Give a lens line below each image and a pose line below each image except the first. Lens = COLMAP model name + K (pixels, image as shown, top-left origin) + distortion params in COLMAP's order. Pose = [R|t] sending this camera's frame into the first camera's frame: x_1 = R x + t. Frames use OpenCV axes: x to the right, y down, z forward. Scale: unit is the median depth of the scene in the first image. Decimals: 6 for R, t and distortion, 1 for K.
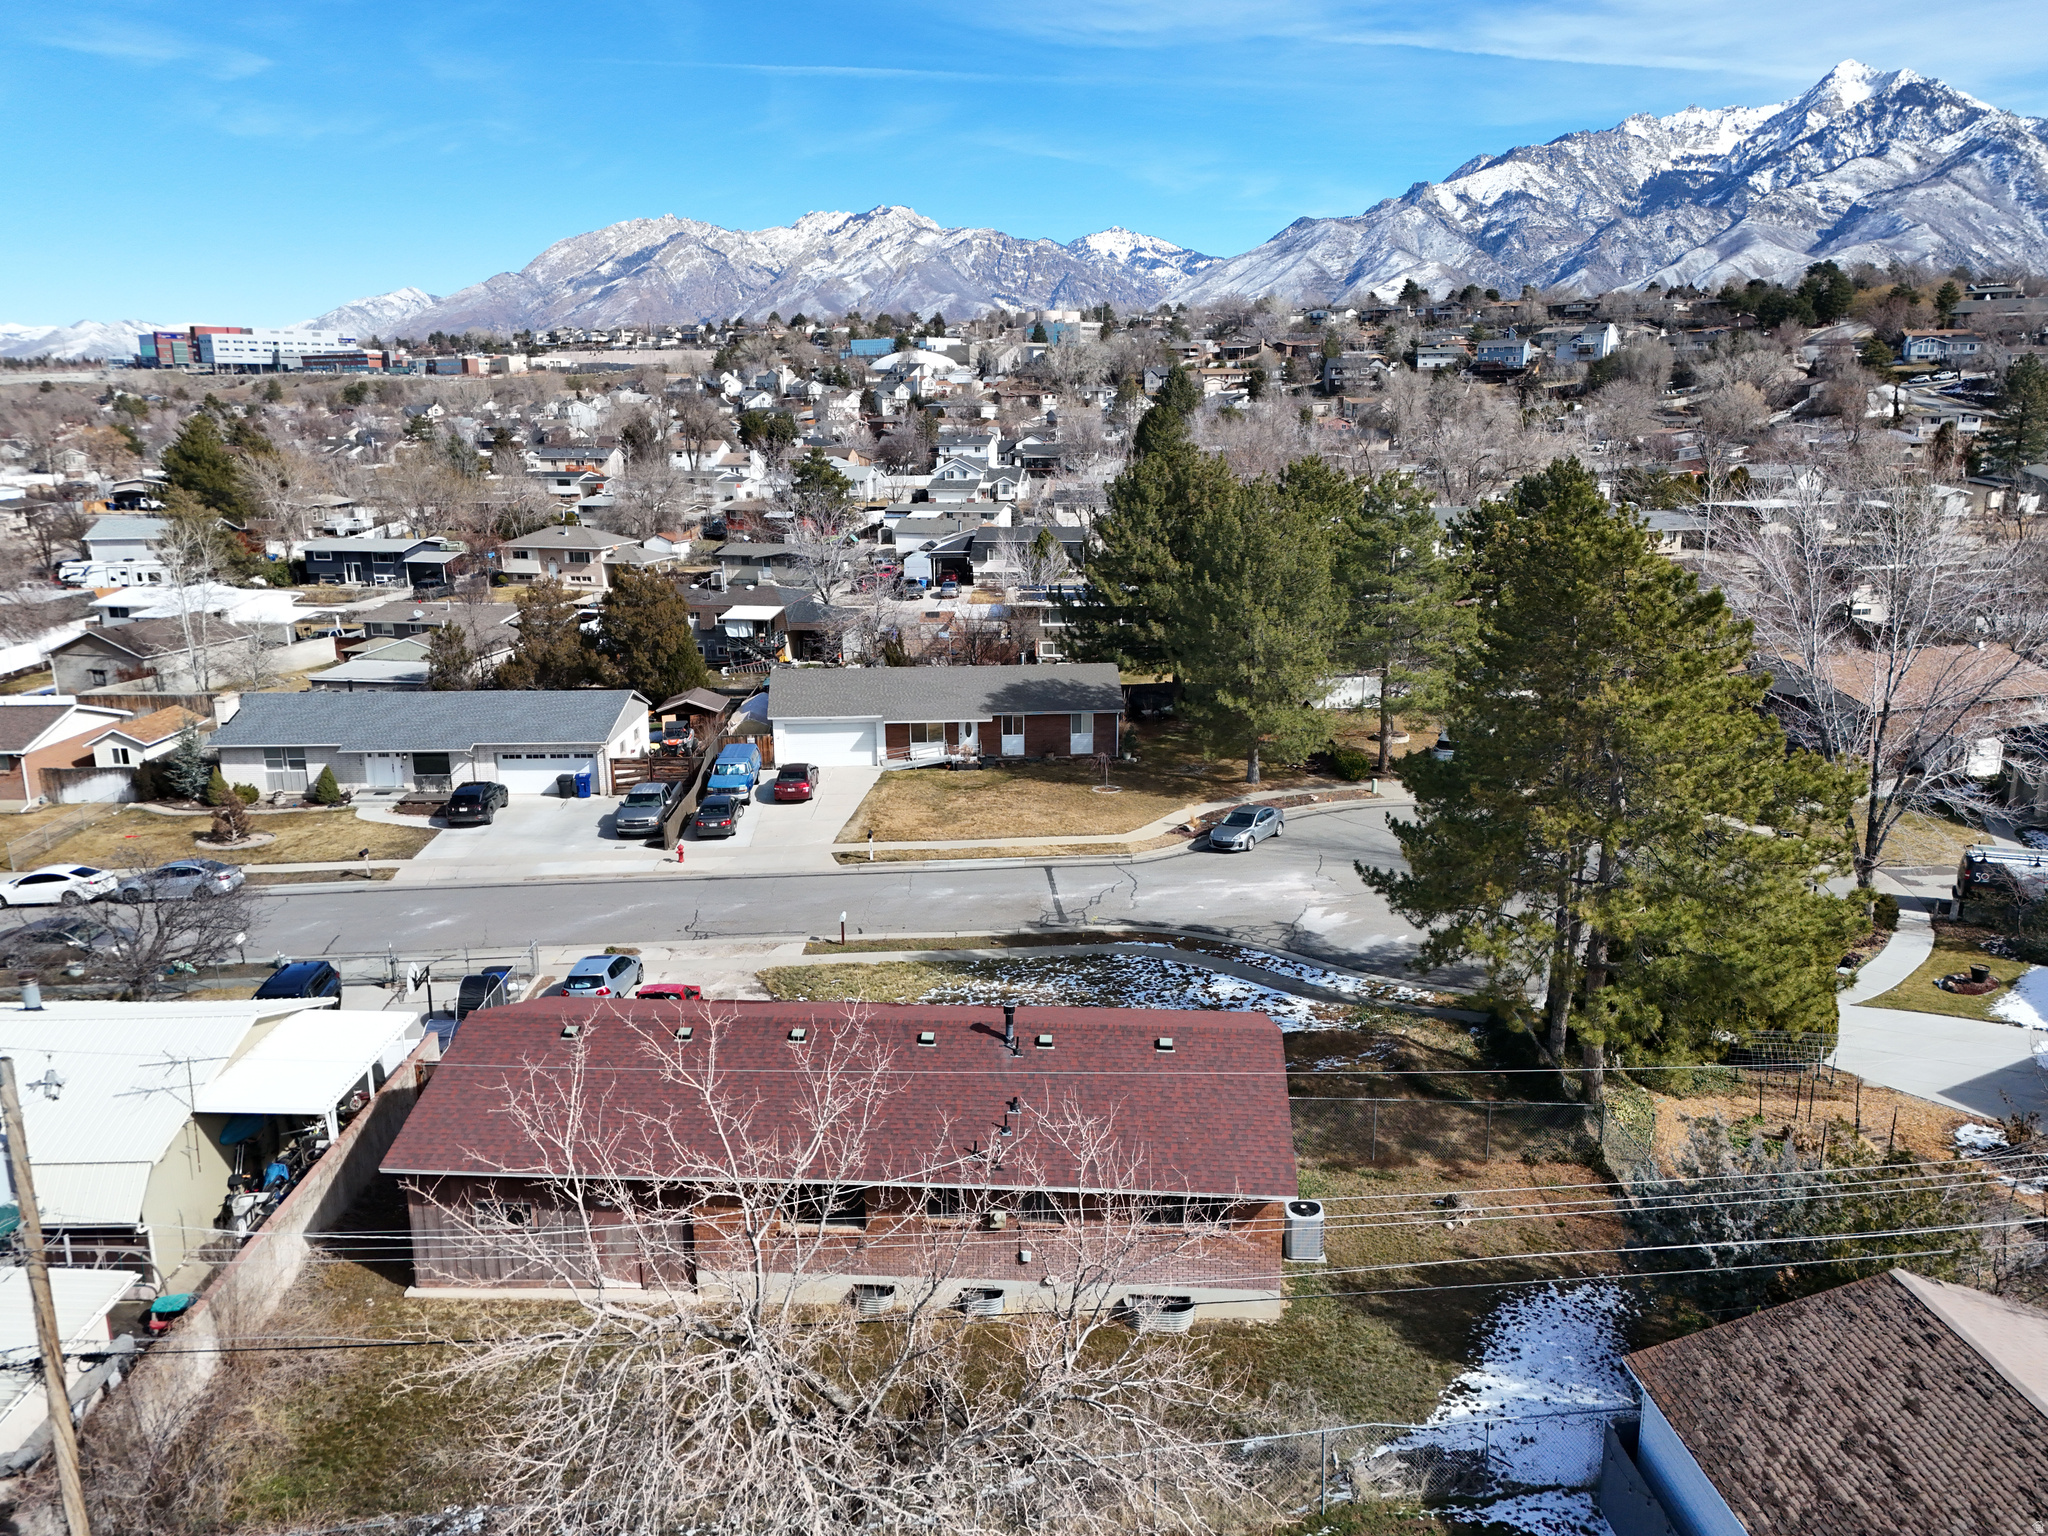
lens RADIAL K [[1493.5, 0, 1021.1], [0, 1493.5, 773.3], [0, 0, 1]] dist [0.061888, -0.055508]
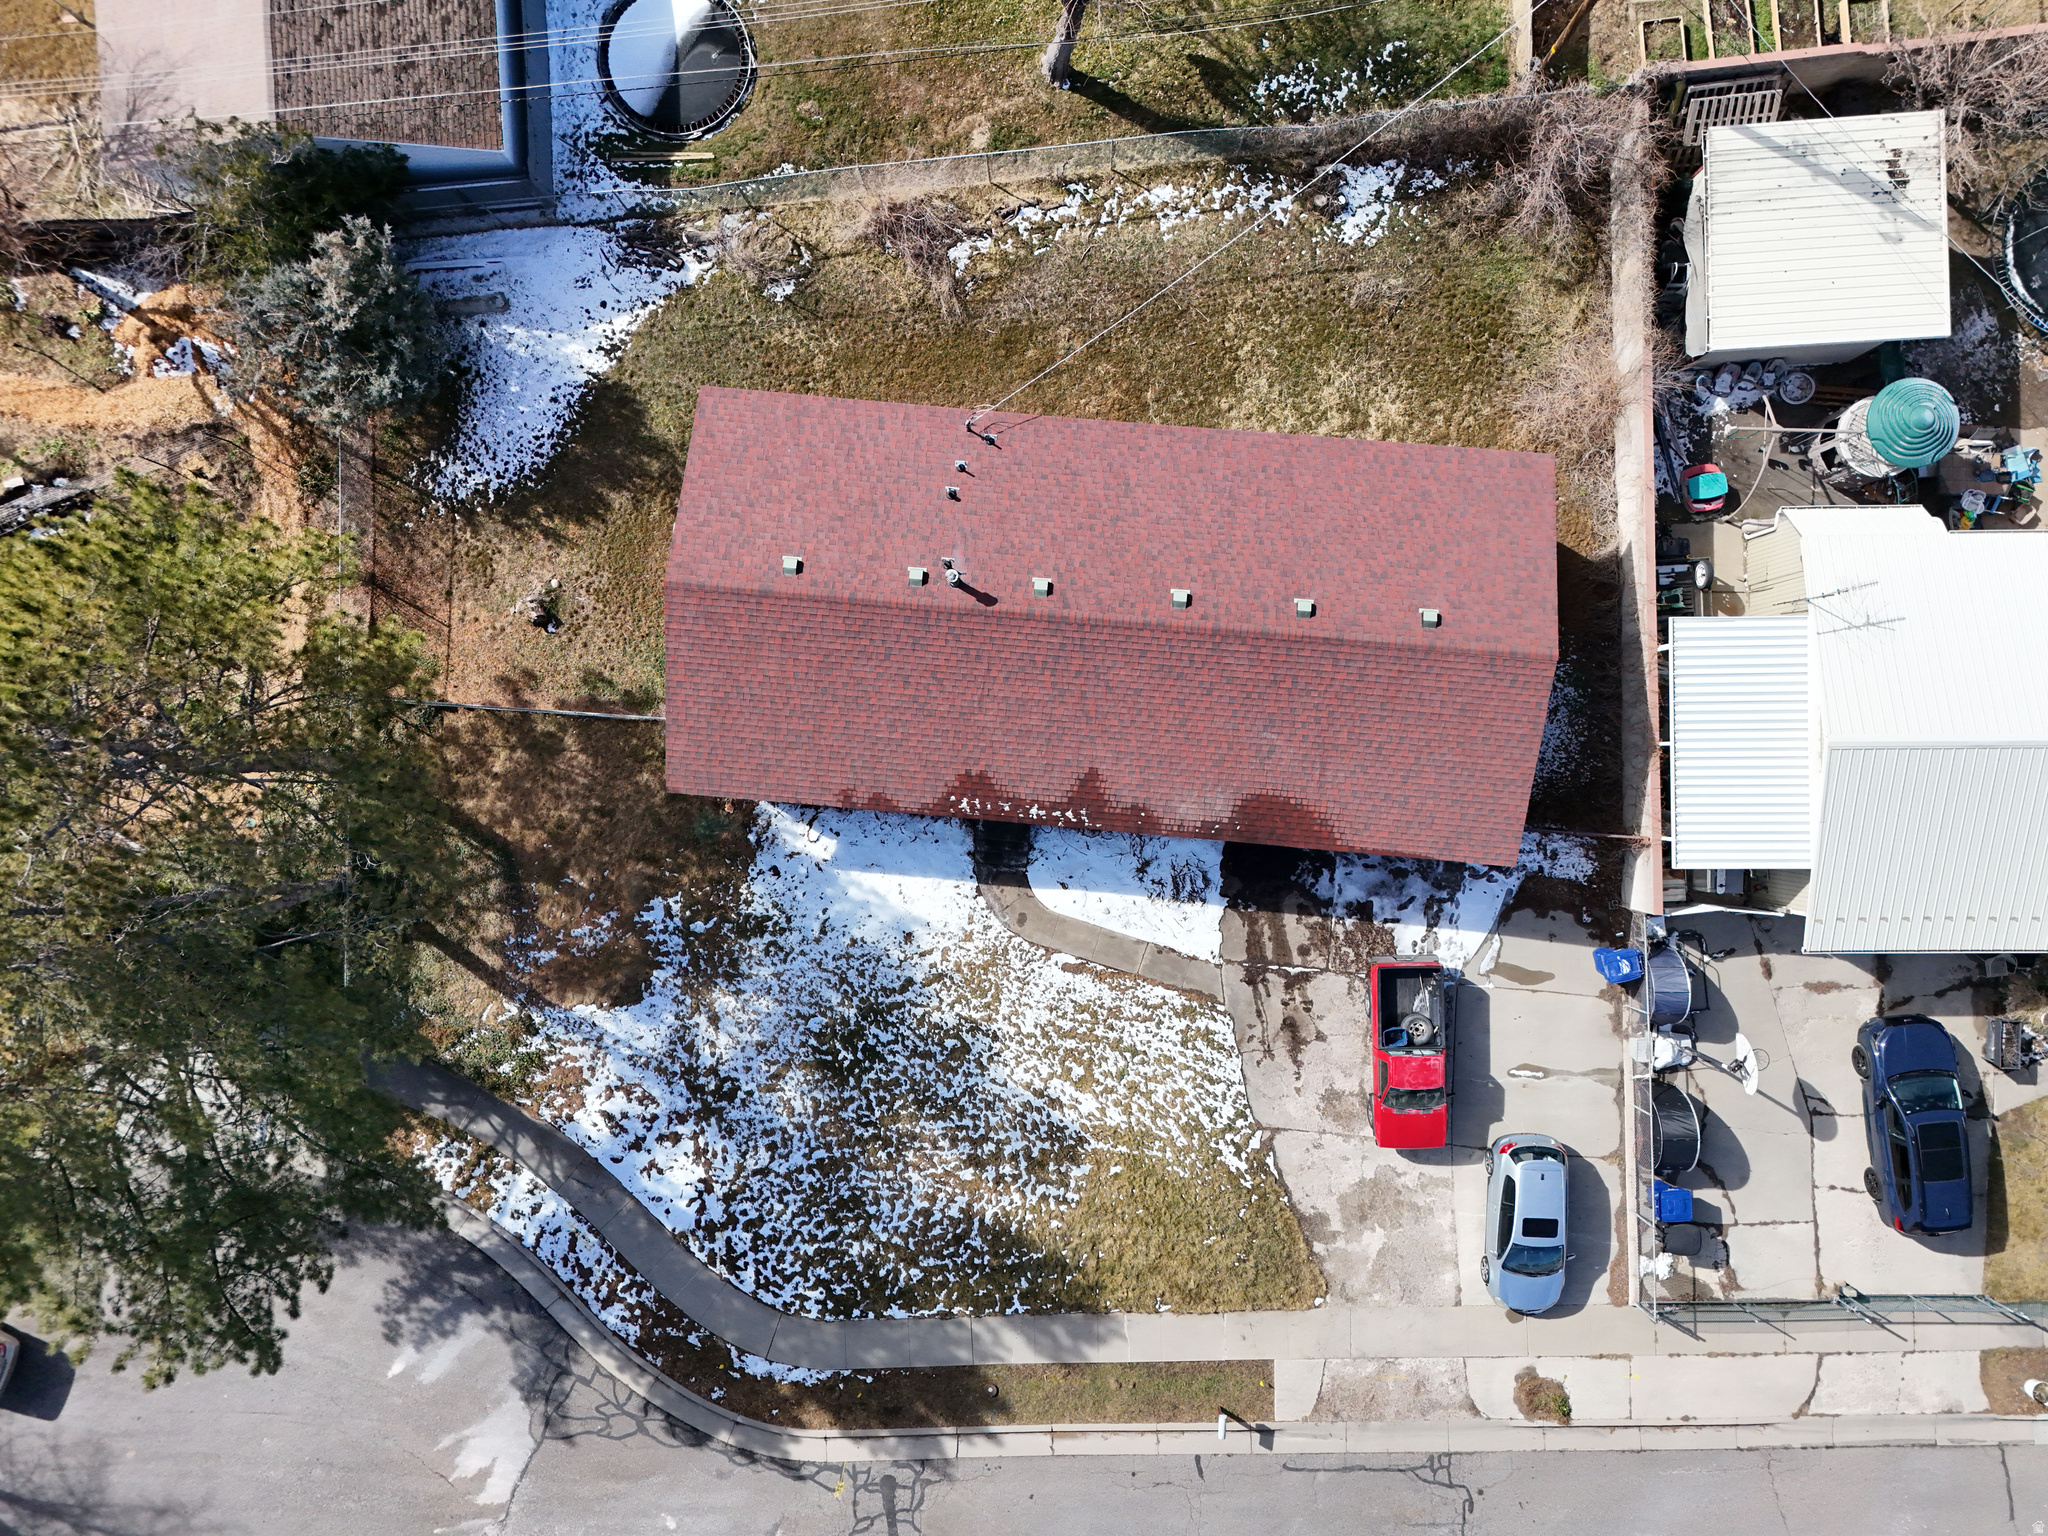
lens RADIAL K [[1493.5, 0, 1017.4], [0, 1493.5, 757.9], [0, 0, 1]] dist [0.061888, -0.055508]
pose [[-0.998895, -0.003645, 0.046852, -0.036095], [0.046431, -0.230447, 0.971977, -0.295356], [0.007254, 0.973078, 0.230361, 0.351457]]
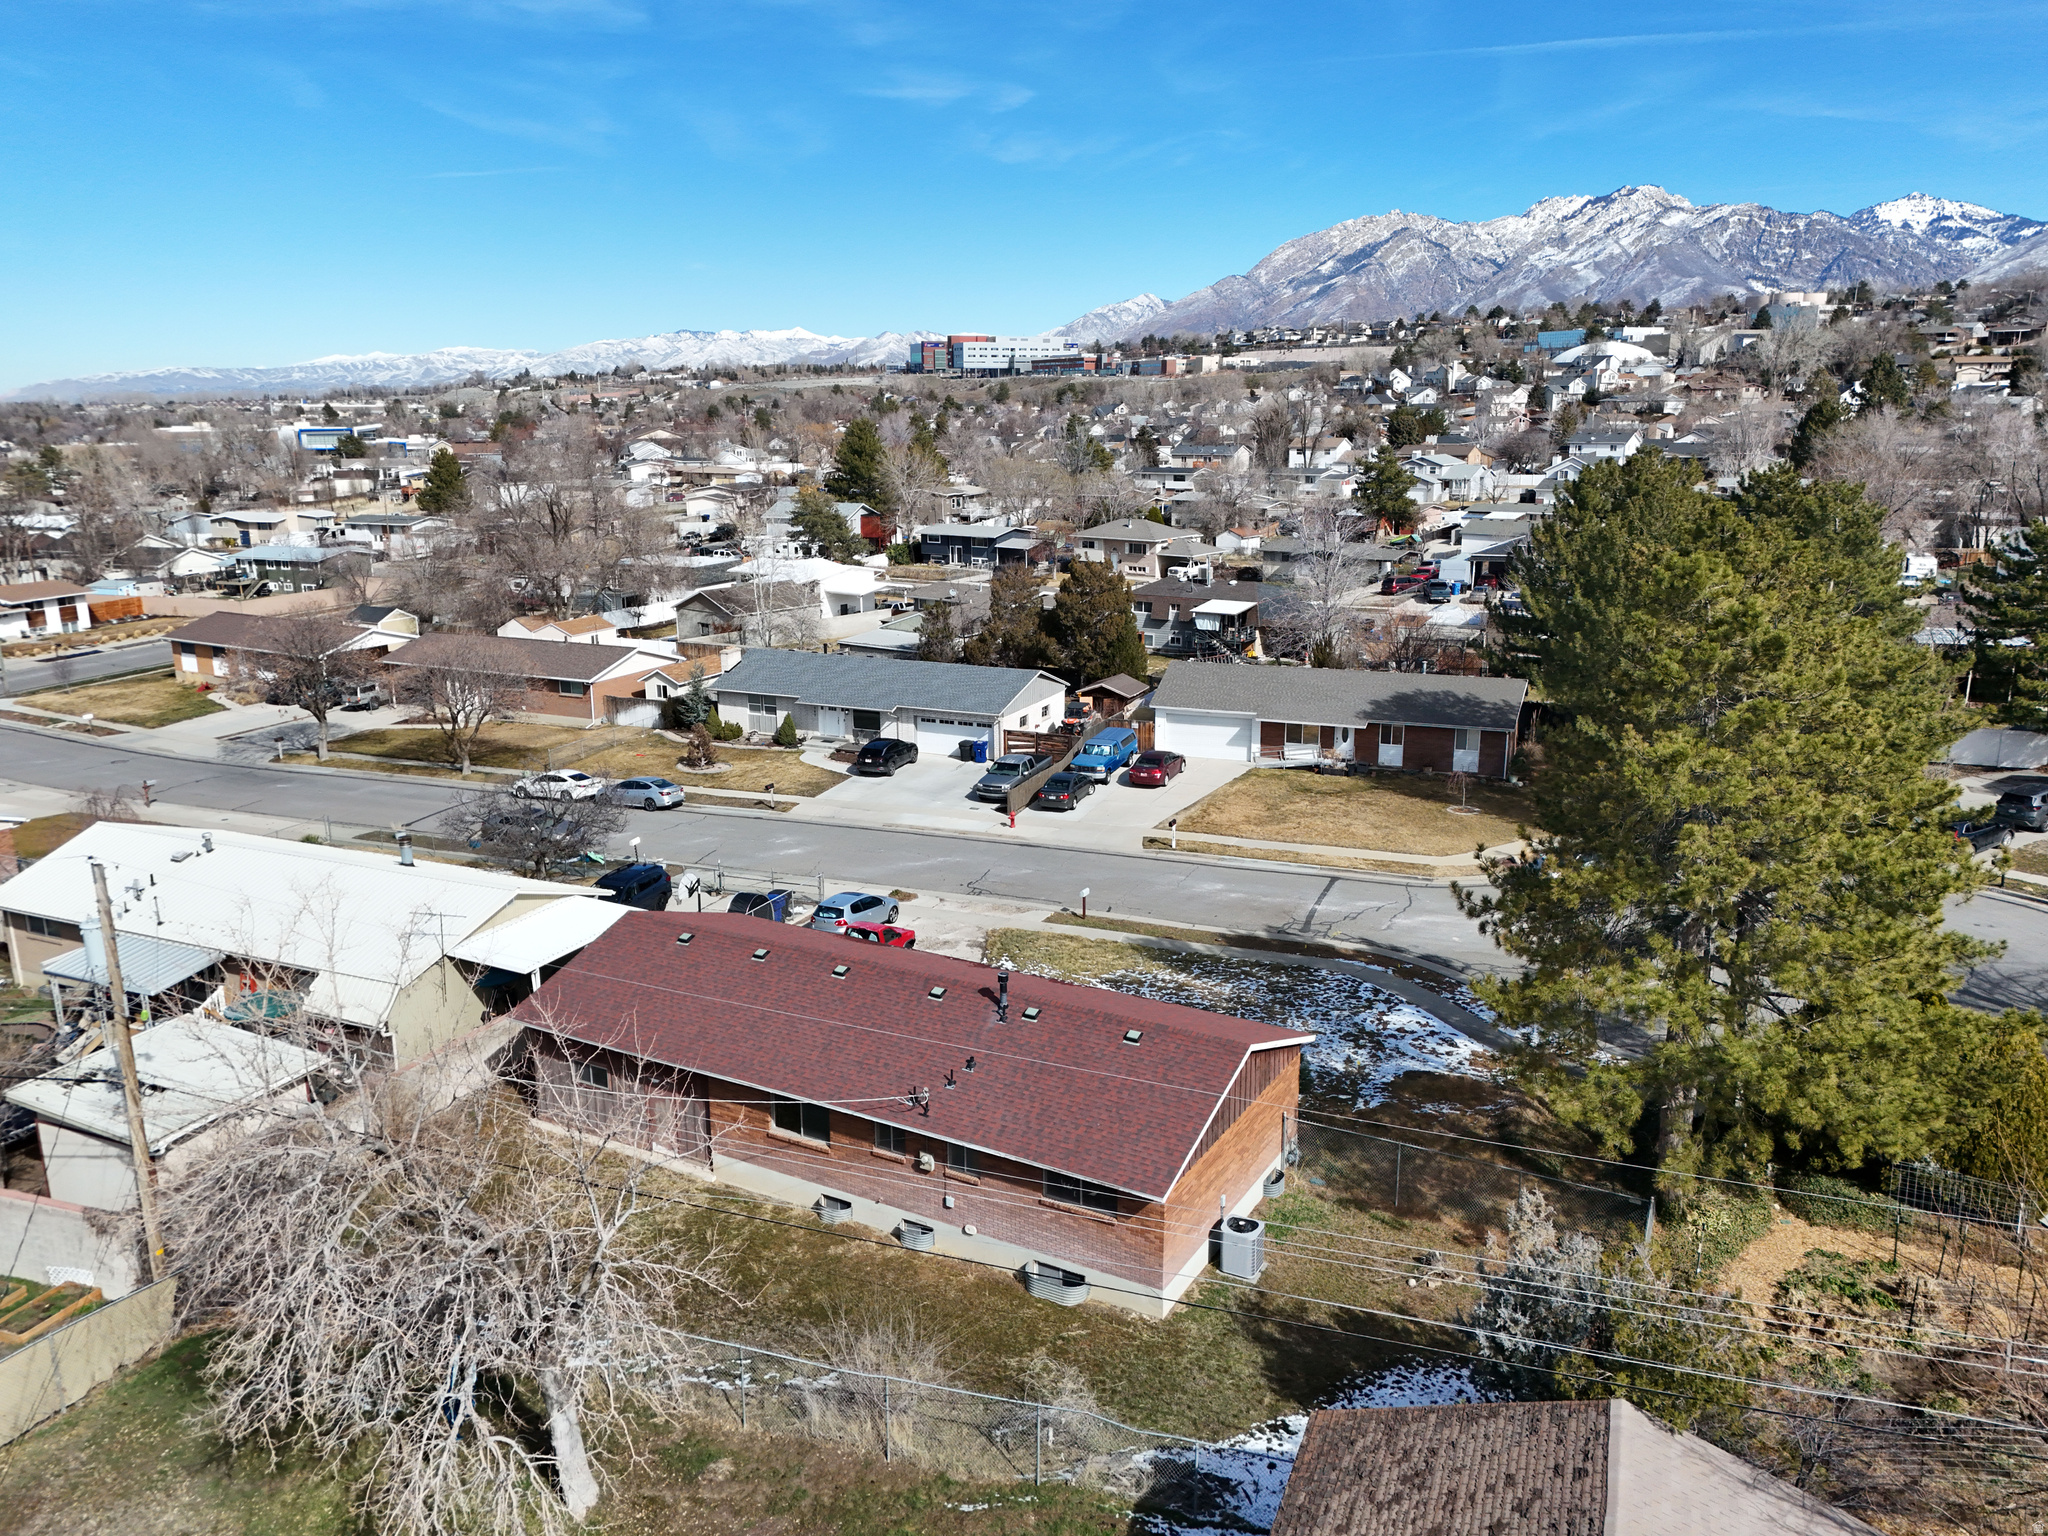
lens RADIAL K [[1493.5, 0, 1016.8], [0, 1493.5, 782.7], [0, 0, 1]] dist [0.061888, -0.055508]
pose [[0.900162, 0.108914, -0.421719, 0.169768], [-0.105600, 0.993916, 0.031286, -0.005633], [0.422561, 0.016371, 0.906187, 0.014845]]
